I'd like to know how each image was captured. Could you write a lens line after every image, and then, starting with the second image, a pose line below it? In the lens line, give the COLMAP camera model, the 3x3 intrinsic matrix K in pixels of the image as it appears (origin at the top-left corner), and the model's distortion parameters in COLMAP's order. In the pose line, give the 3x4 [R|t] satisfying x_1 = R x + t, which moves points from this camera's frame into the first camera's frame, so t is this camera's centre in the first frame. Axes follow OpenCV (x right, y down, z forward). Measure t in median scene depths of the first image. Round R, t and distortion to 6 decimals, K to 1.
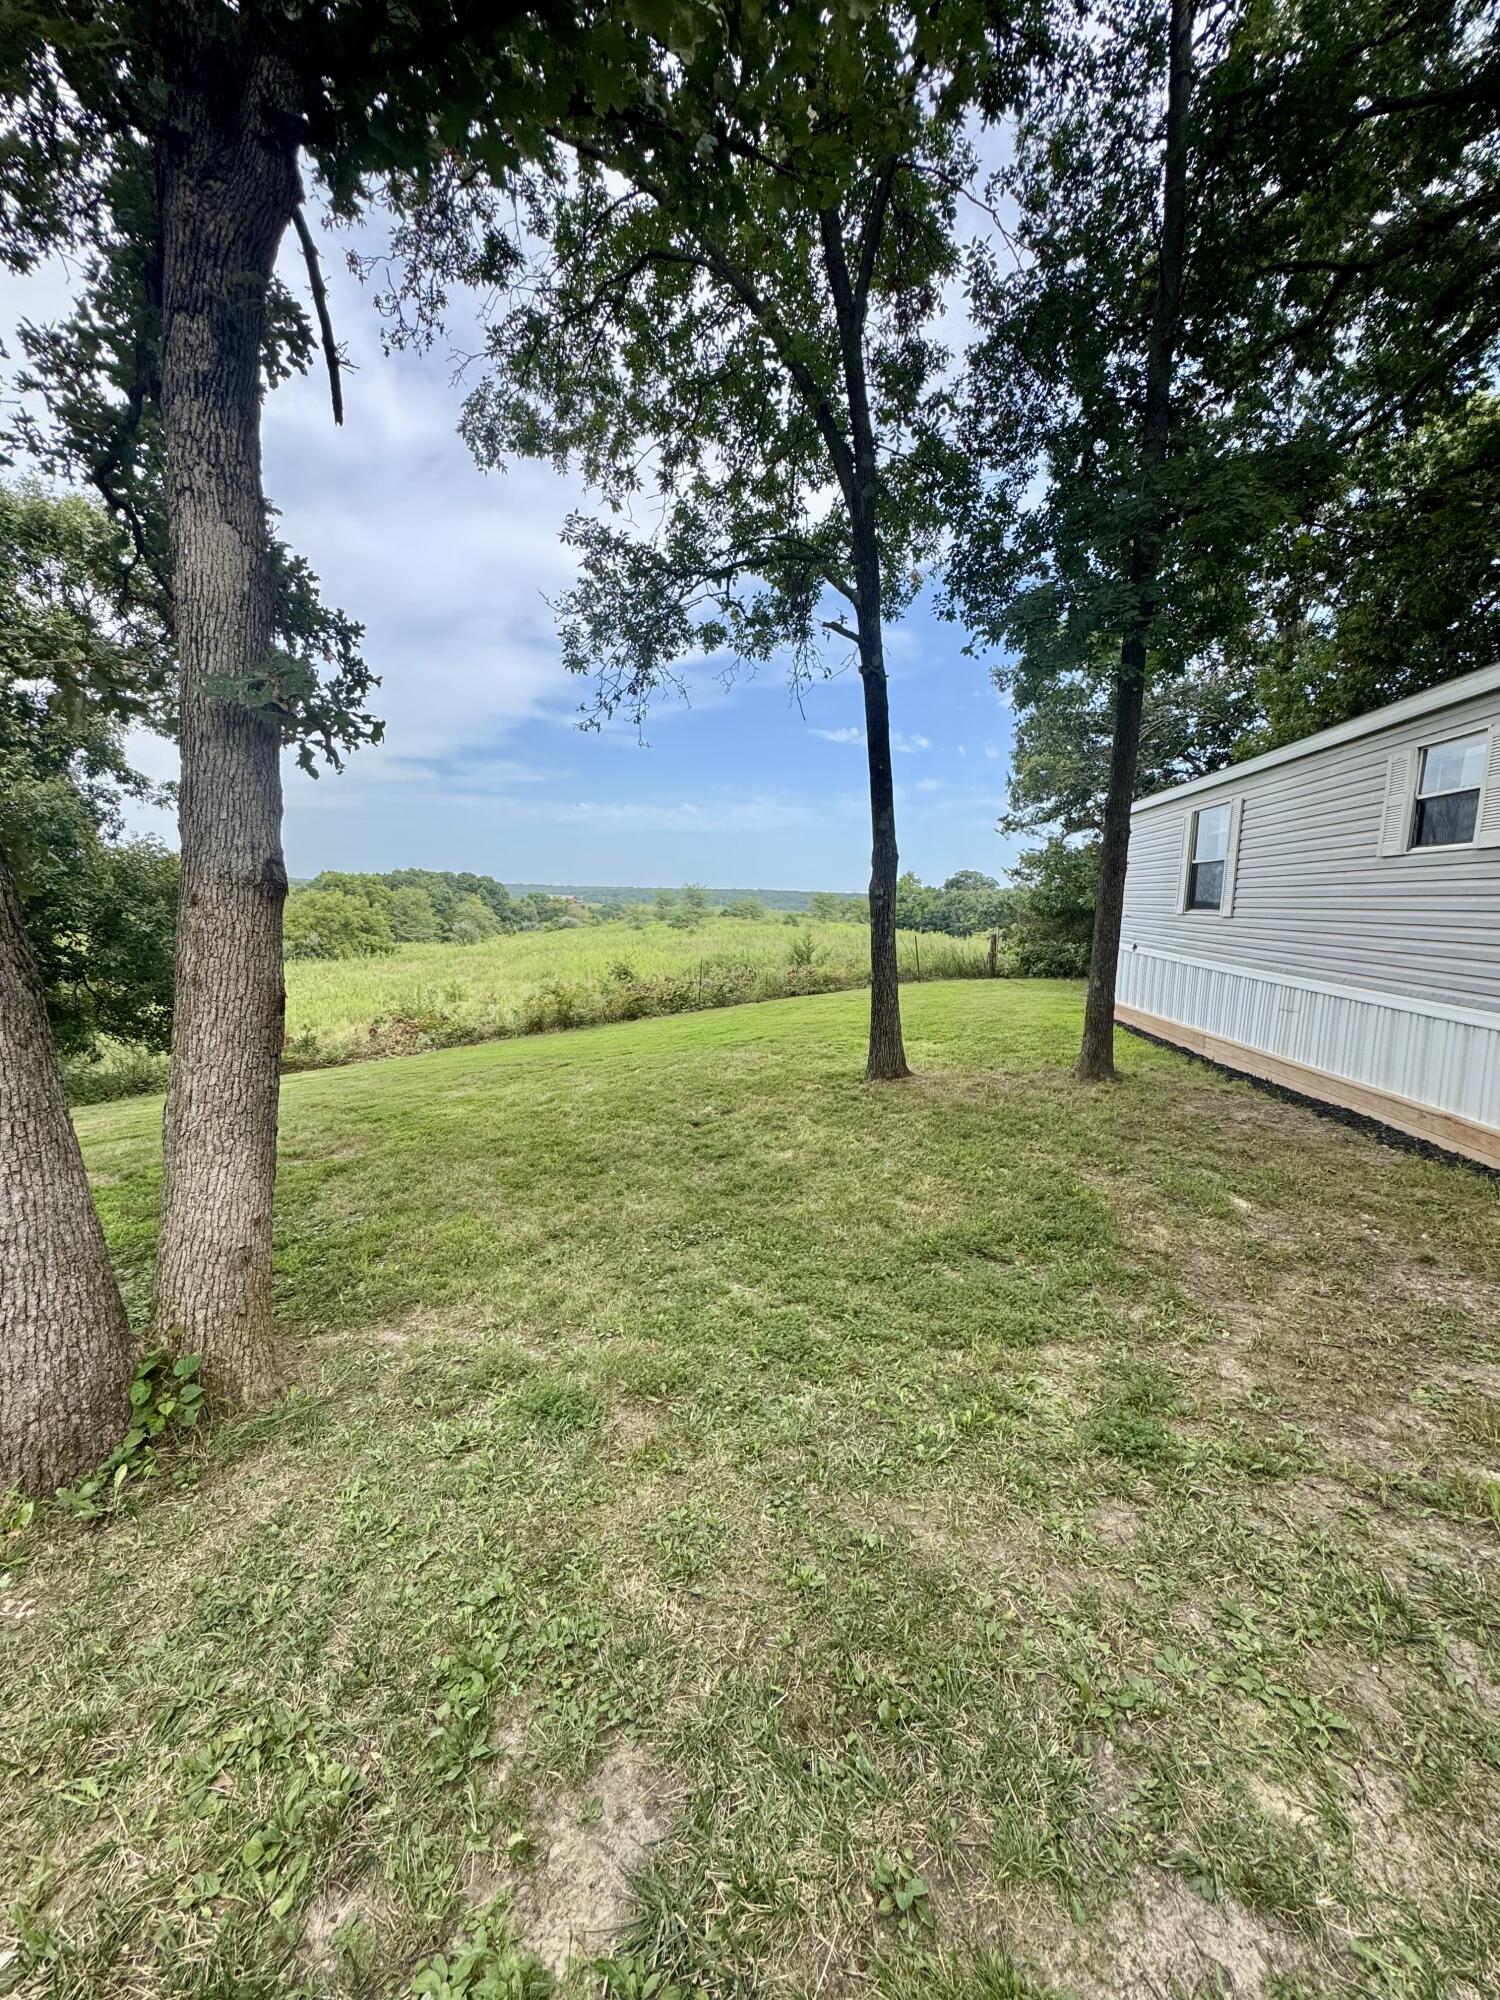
lens RADIAL K [[815.2, 0, 746.3], [0, 815.2, 994.0], [0, 0, 1]] dist [-0.012147, -0.000147]
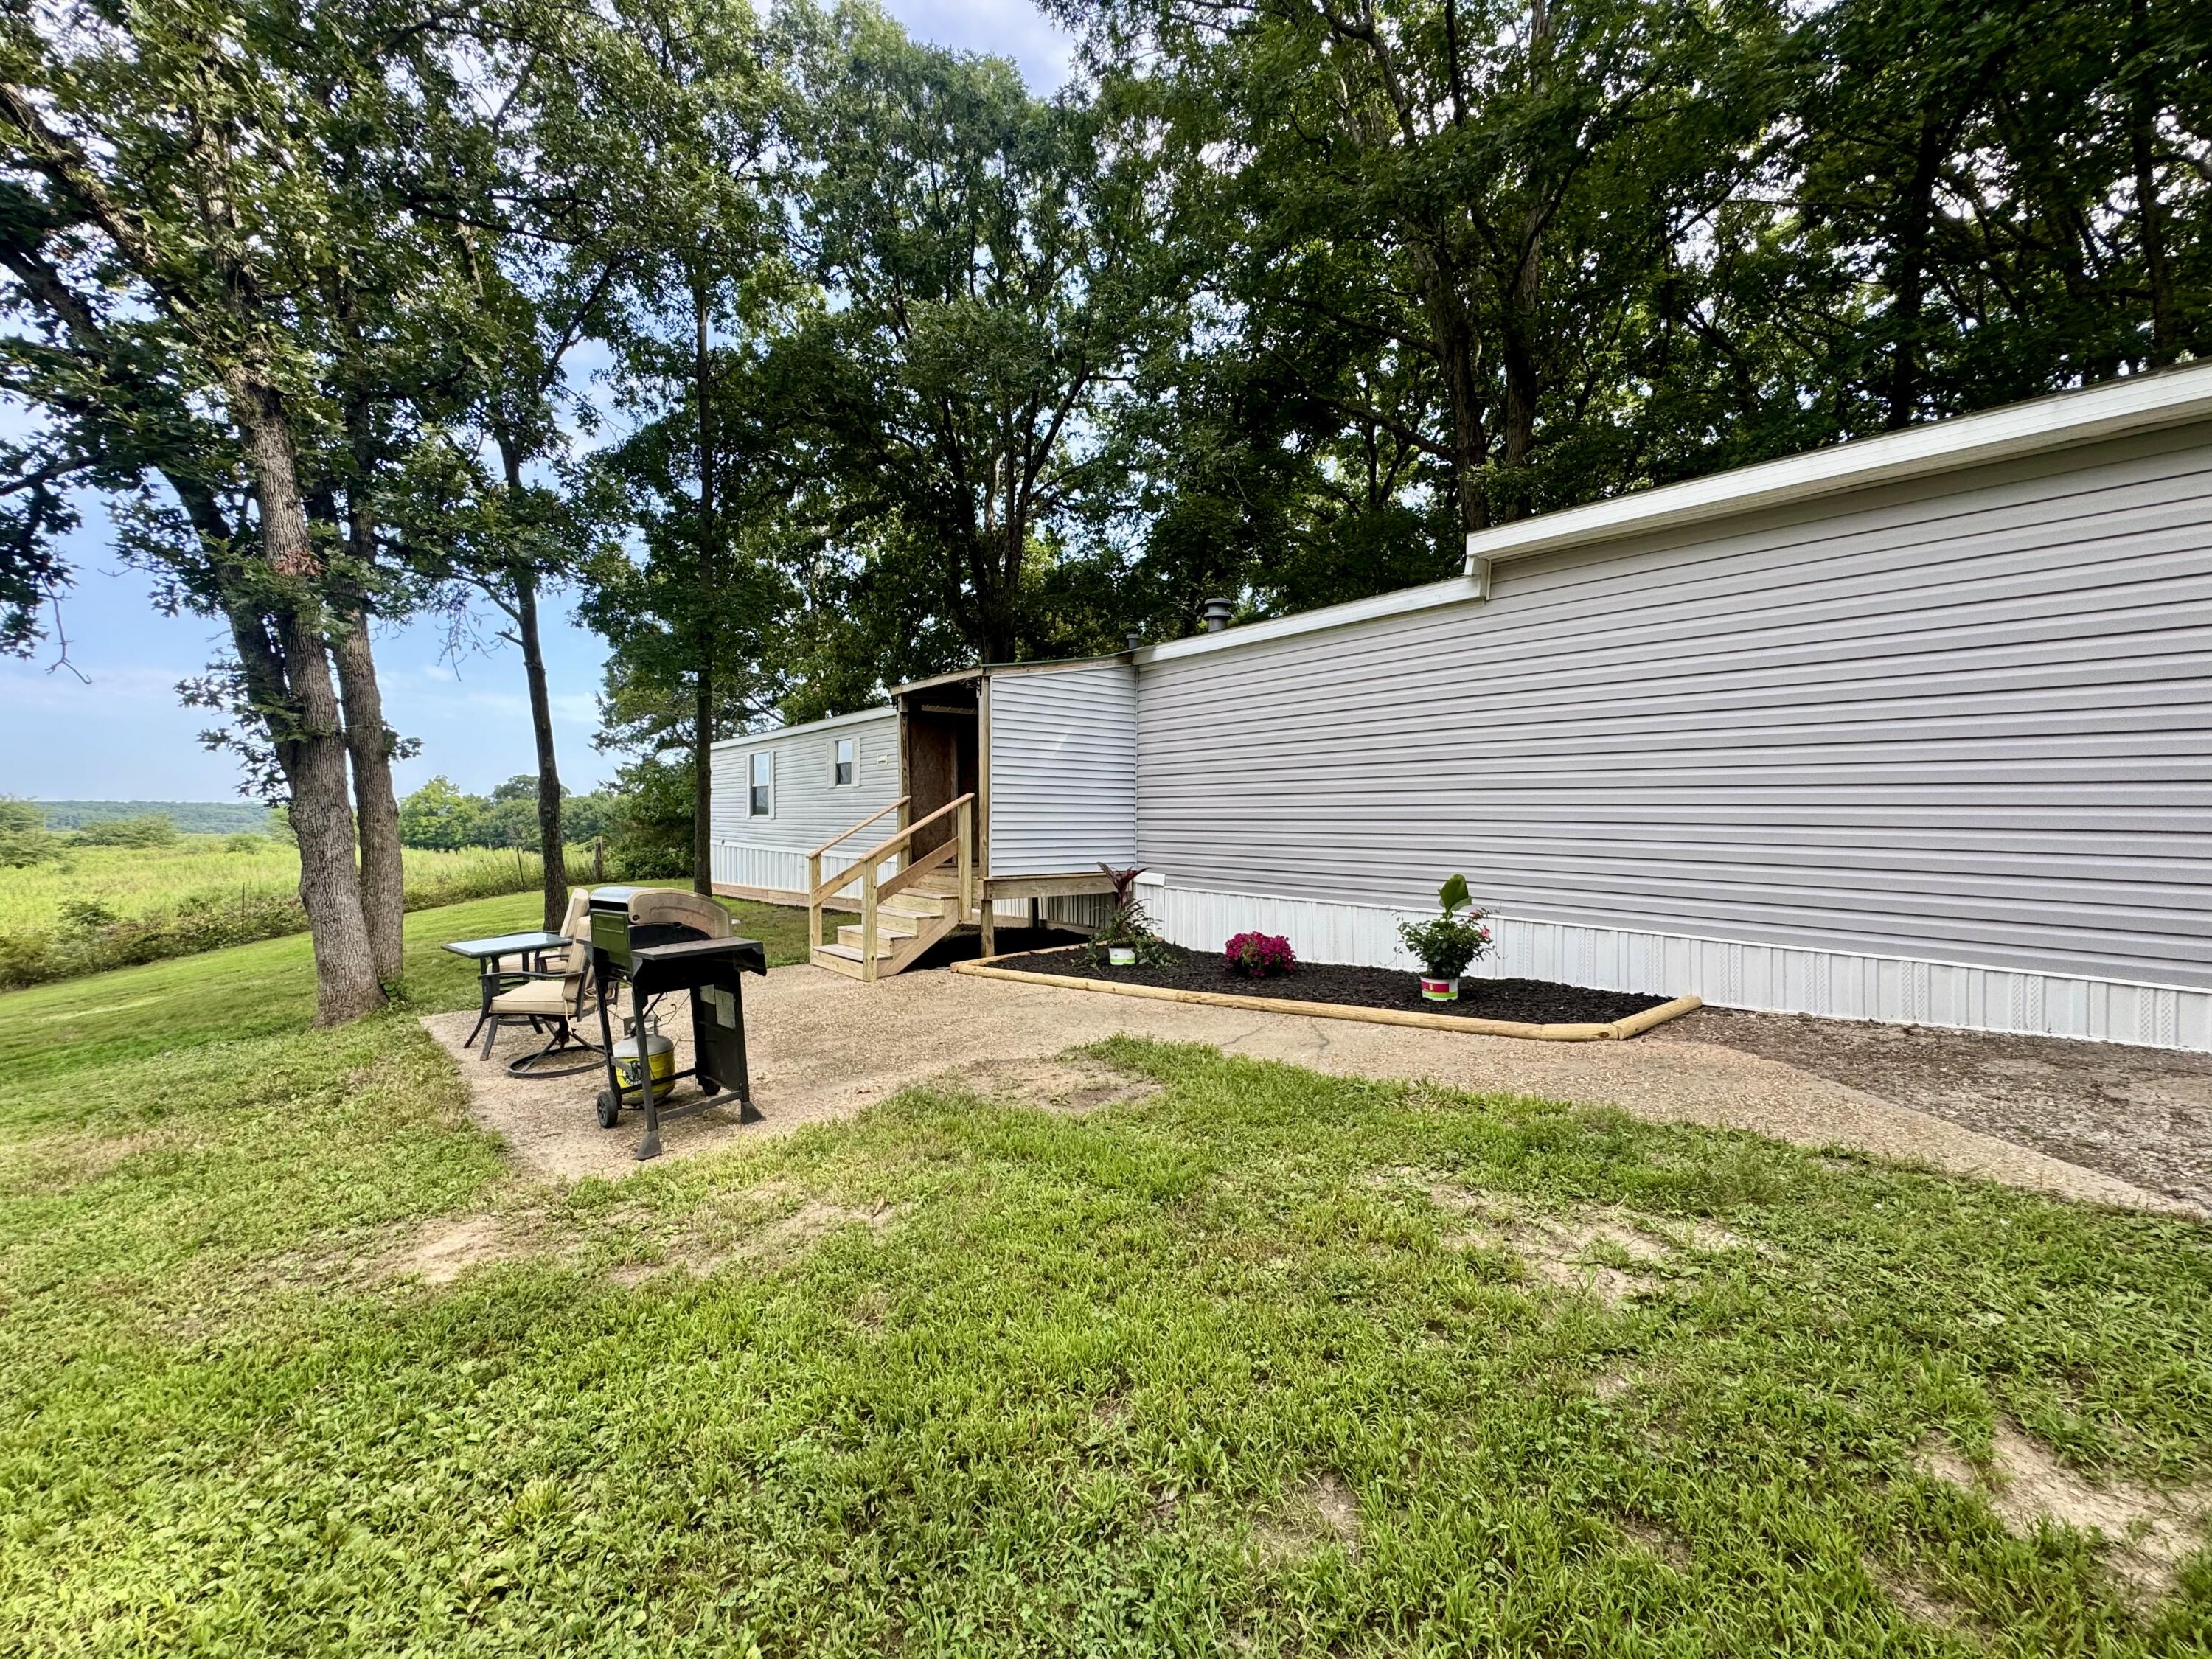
lens RADIAL K [[901.6, 0, 1086.5], [0, 901.6, 828.6], [0, 0, 1]] dist [-0.012147, -0.000147]
pose [[0.681238, -0.038677, 0.731039, -0.163340], [0.104685, 0.993487, -0.044991, 0.037172], [-0.724538, 0.107179, 0.680851, -0.368242]]
